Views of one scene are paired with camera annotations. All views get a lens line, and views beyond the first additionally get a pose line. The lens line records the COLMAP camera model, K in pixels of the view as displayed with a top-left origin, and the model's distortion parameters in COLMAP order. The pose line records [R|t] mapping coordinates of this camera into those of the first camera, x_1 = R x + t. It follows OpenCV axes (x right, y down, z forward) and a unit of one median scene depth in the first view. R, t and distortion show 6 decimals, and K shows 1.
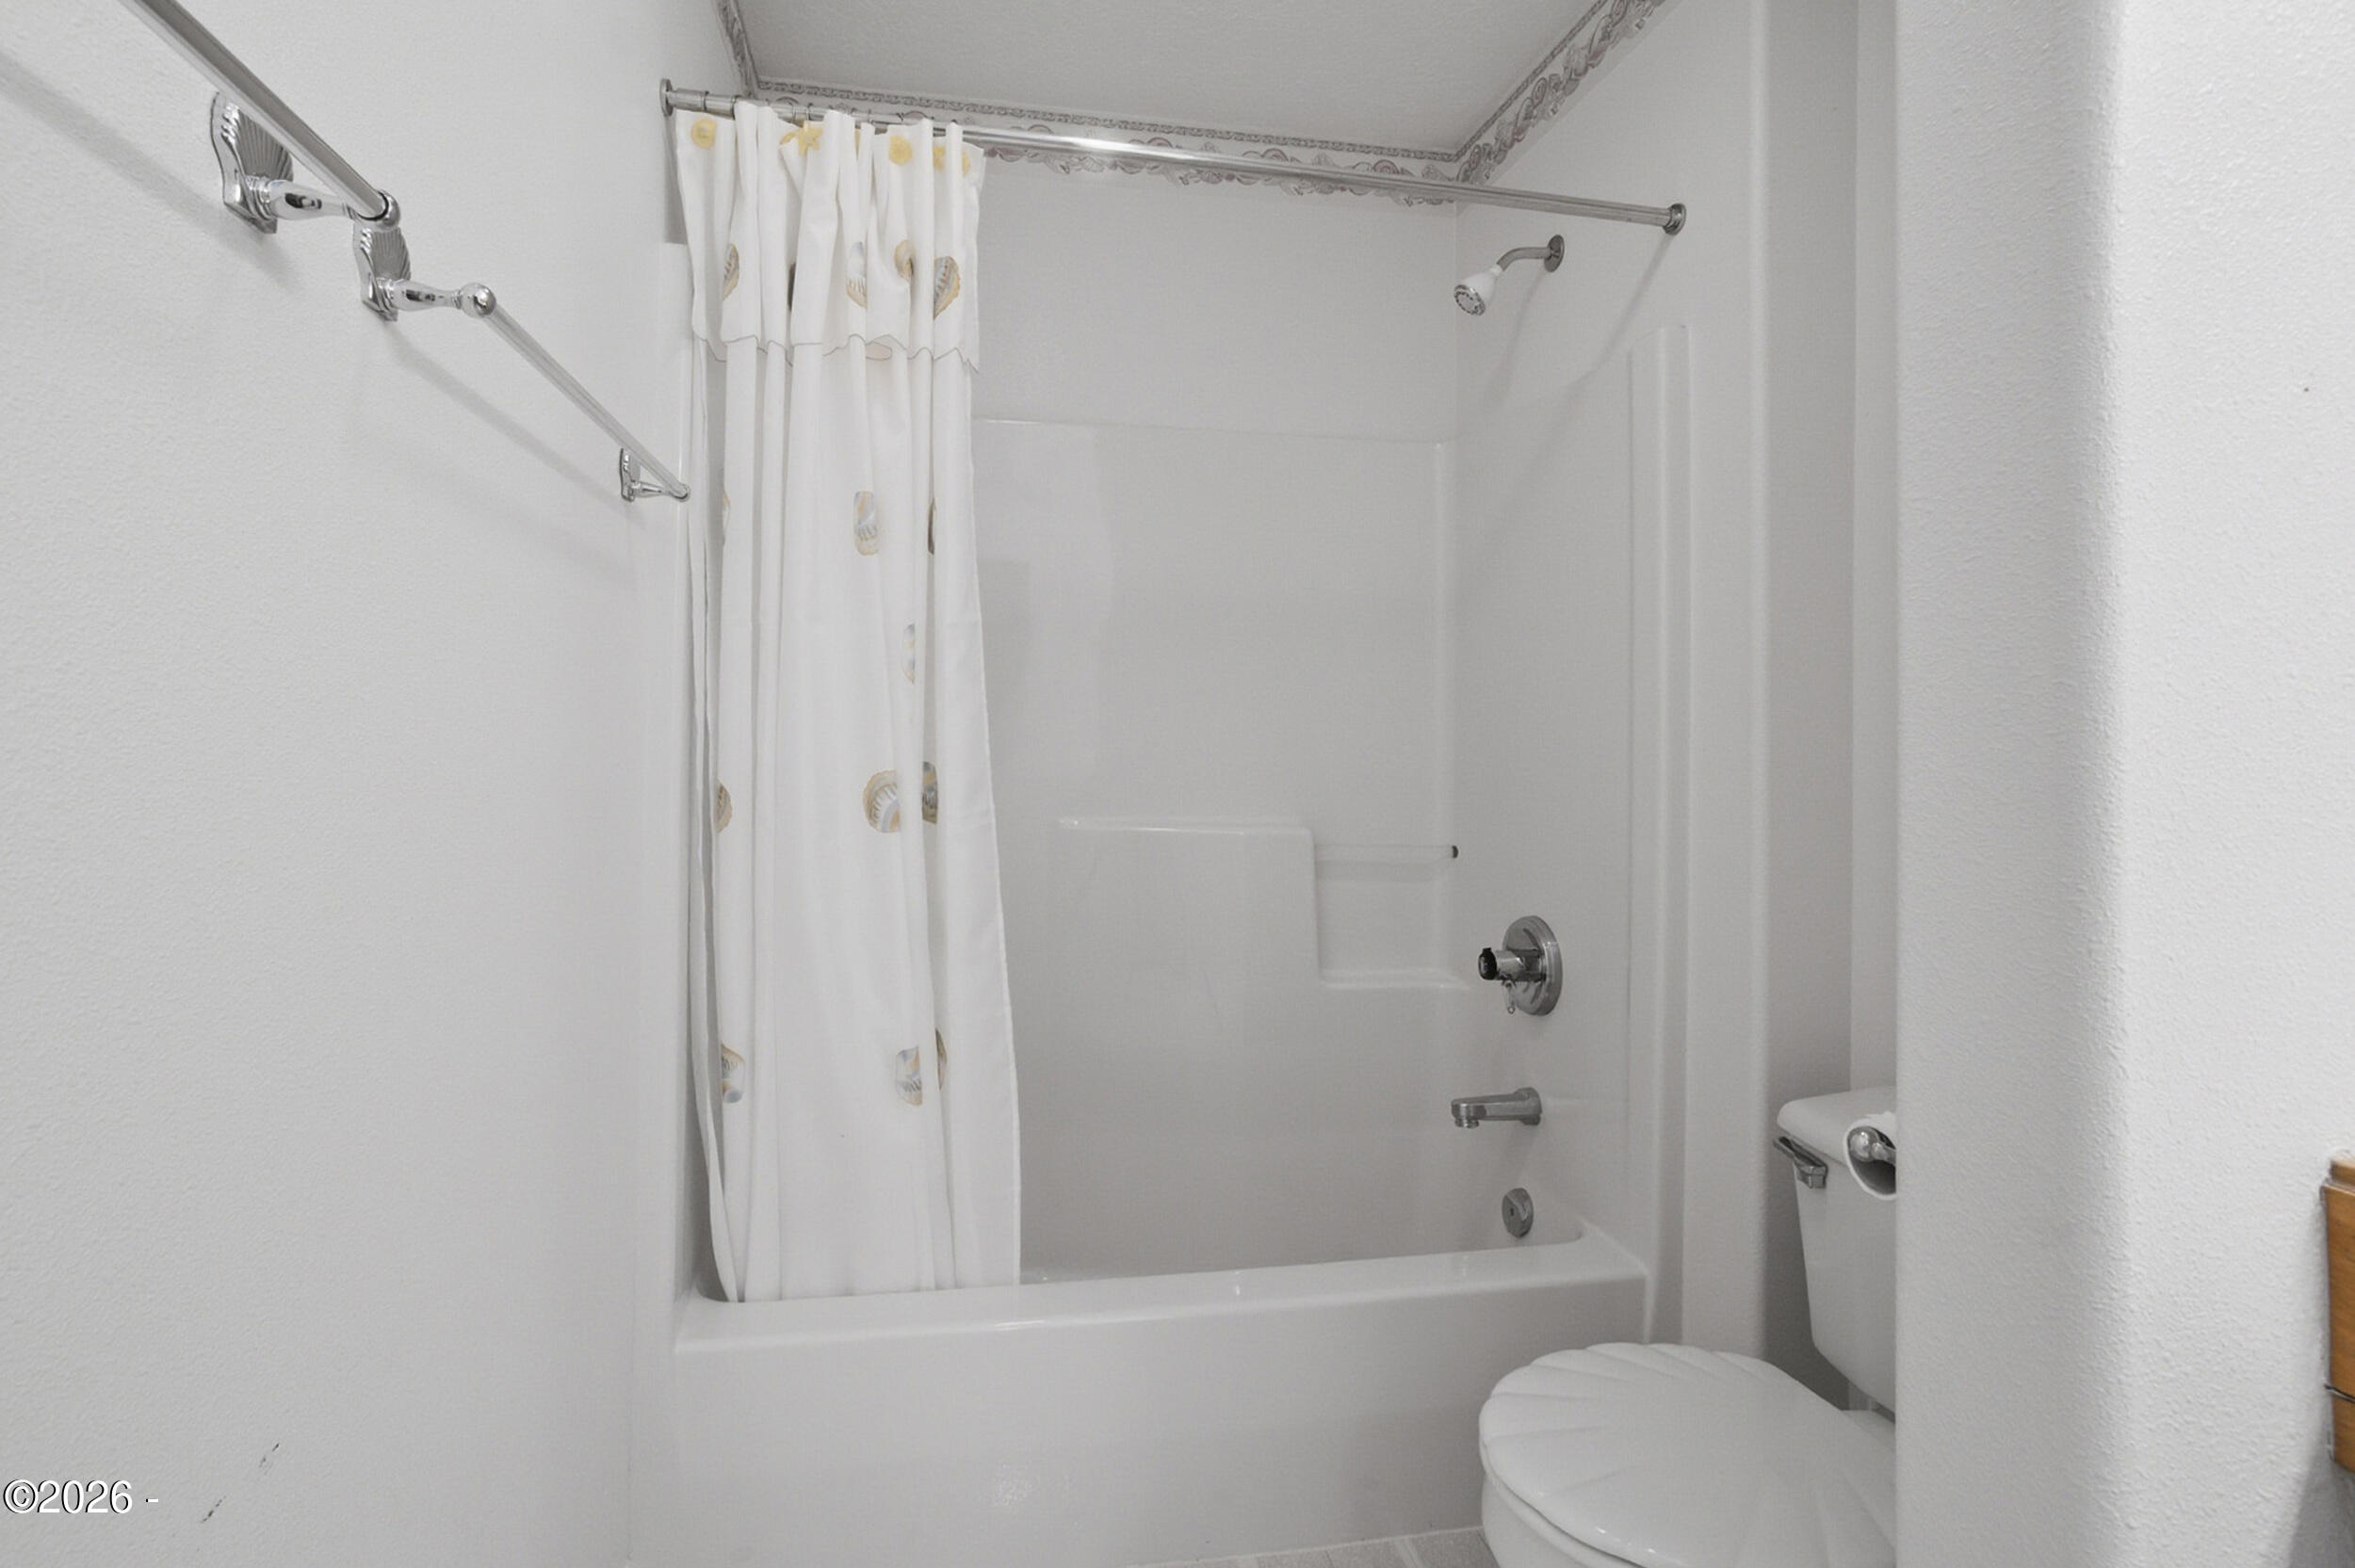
lens RADIAL K [[1064.3, 0, 1189.6], [0, 1064.3, 767.9], [0, 0, 1]] dist [-0.024249, 0.016264]
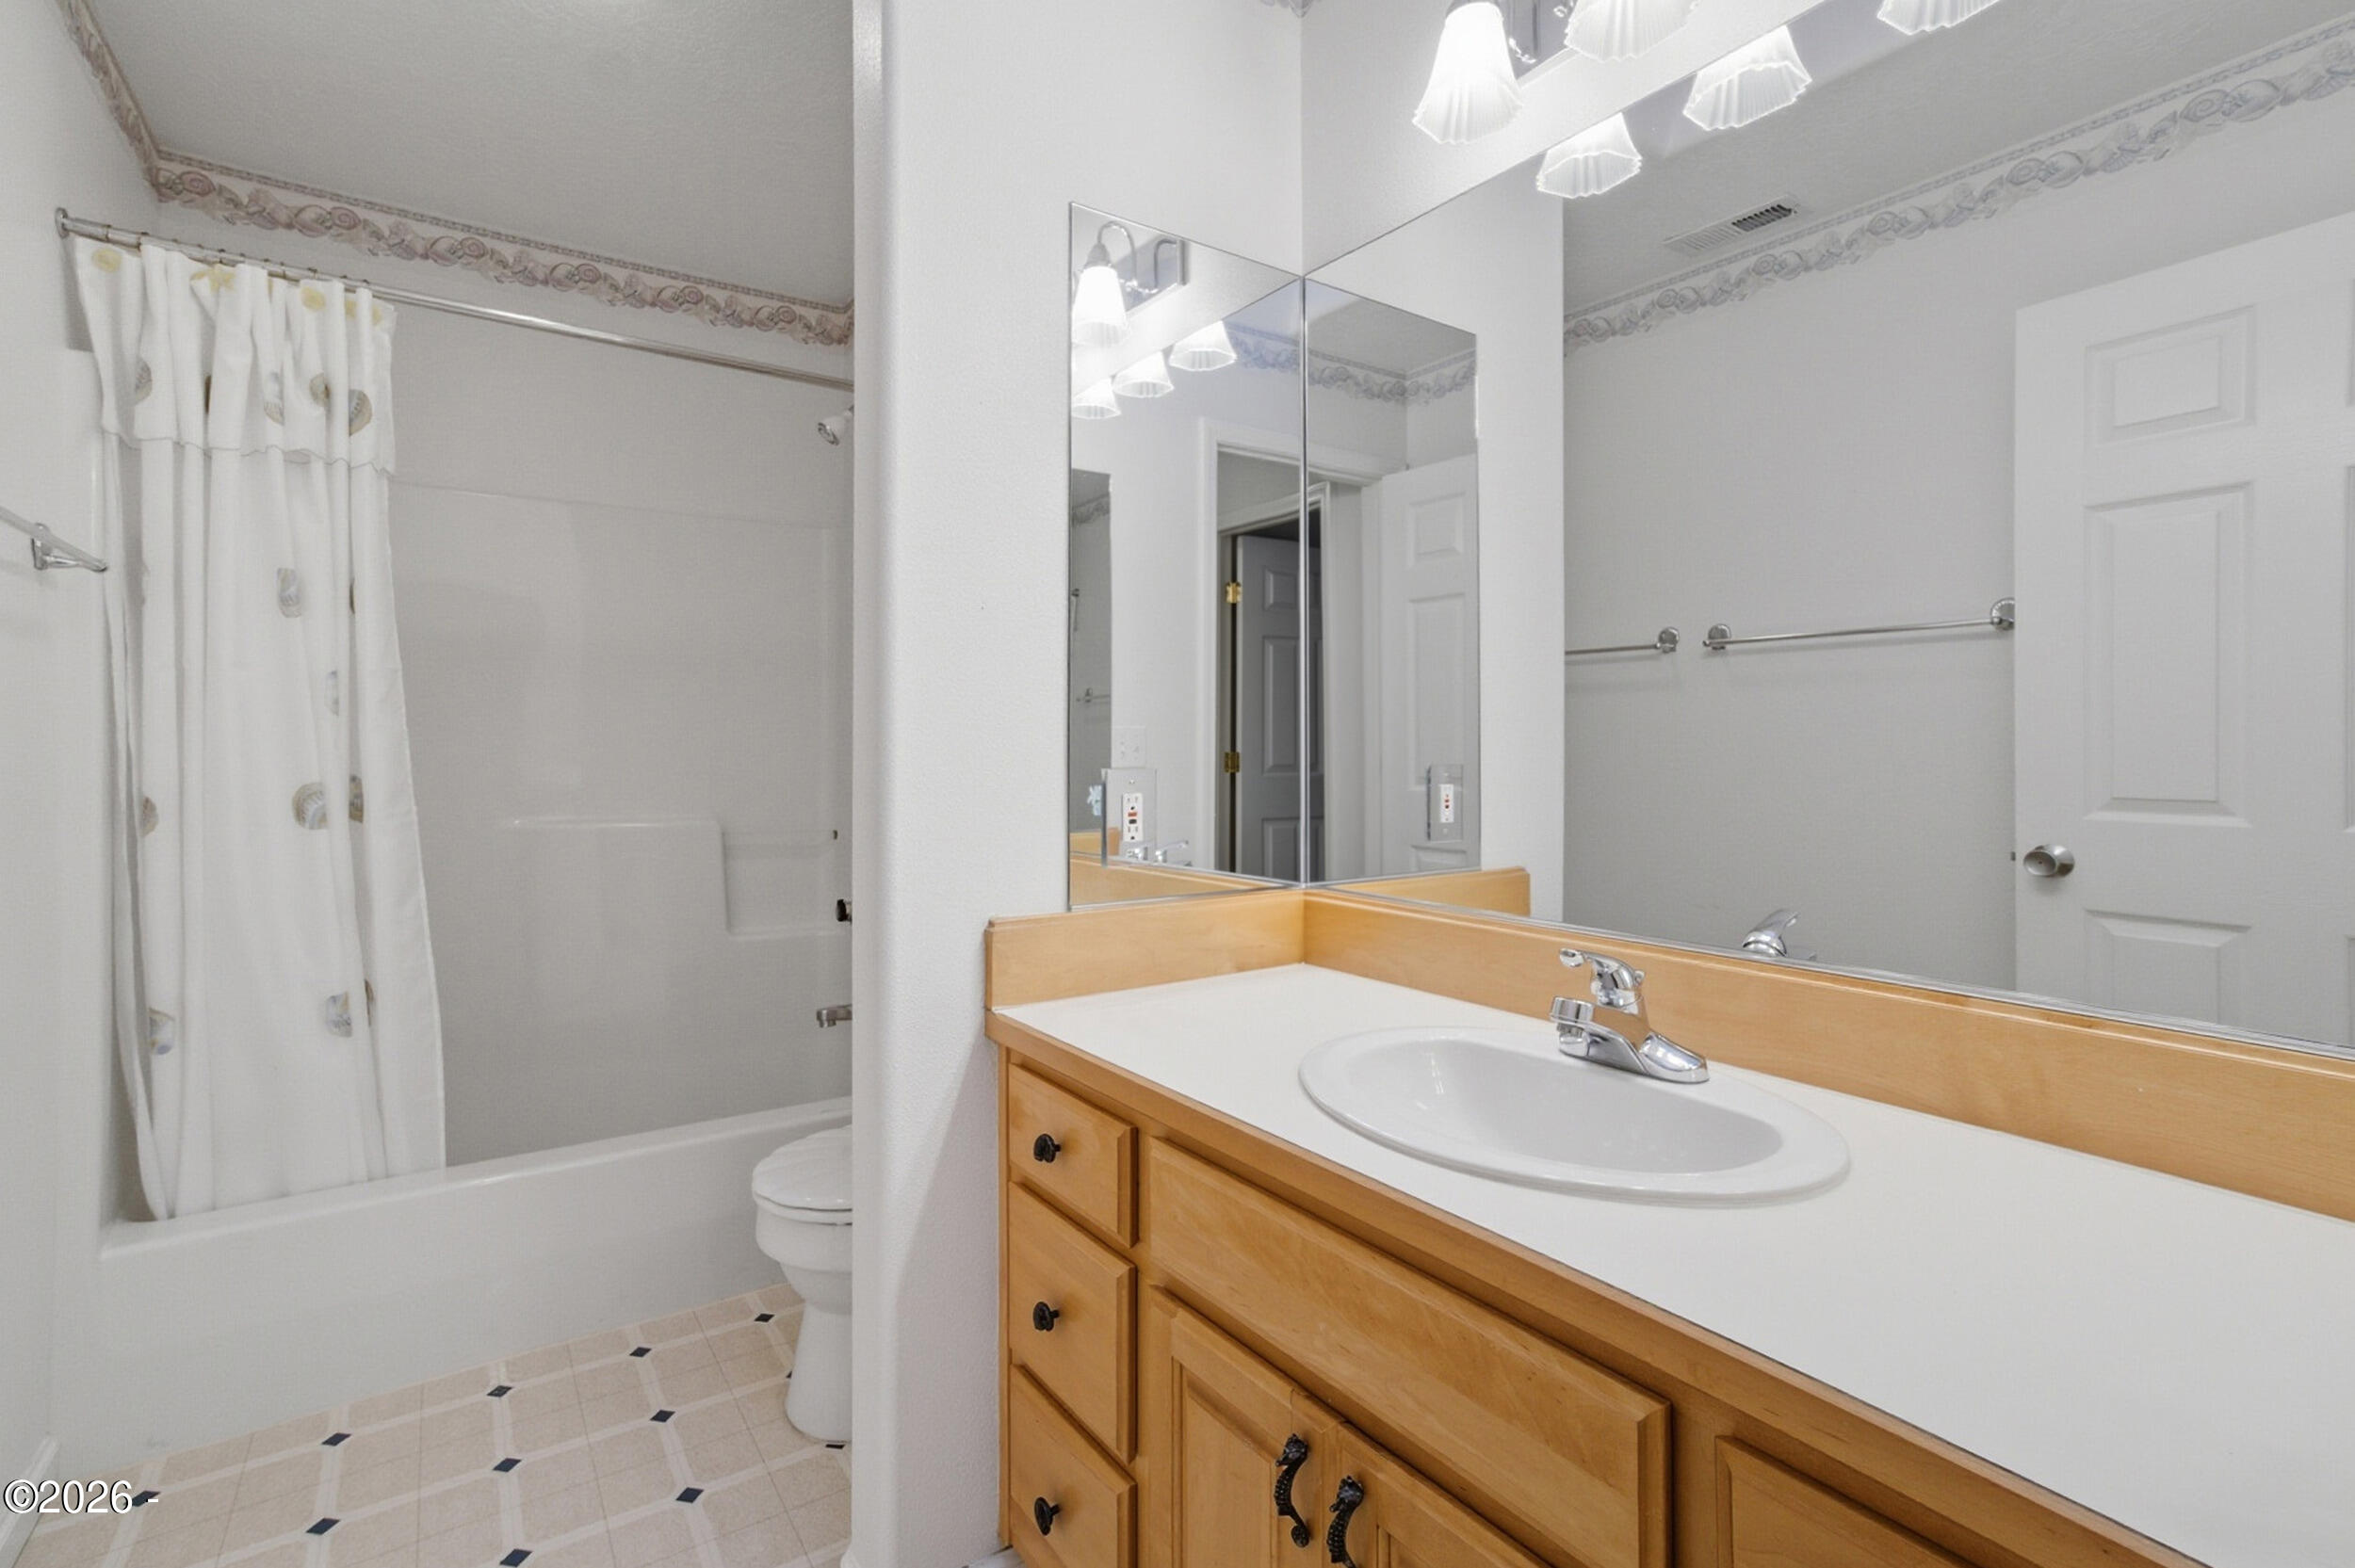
lens RADIAL K [[1064.3, 0, 1184.5], [0, 1064.3, 773.5], [0, 0, 1]] dist [-0.024249, 0.016264]
pose [[0.915904, -0.017746, 0.401005, 0.173124], [0.015351, 0.999840, 0.009185, -0.004603], [-0.401104, -0.002257, 0.916030, -0.606178]]
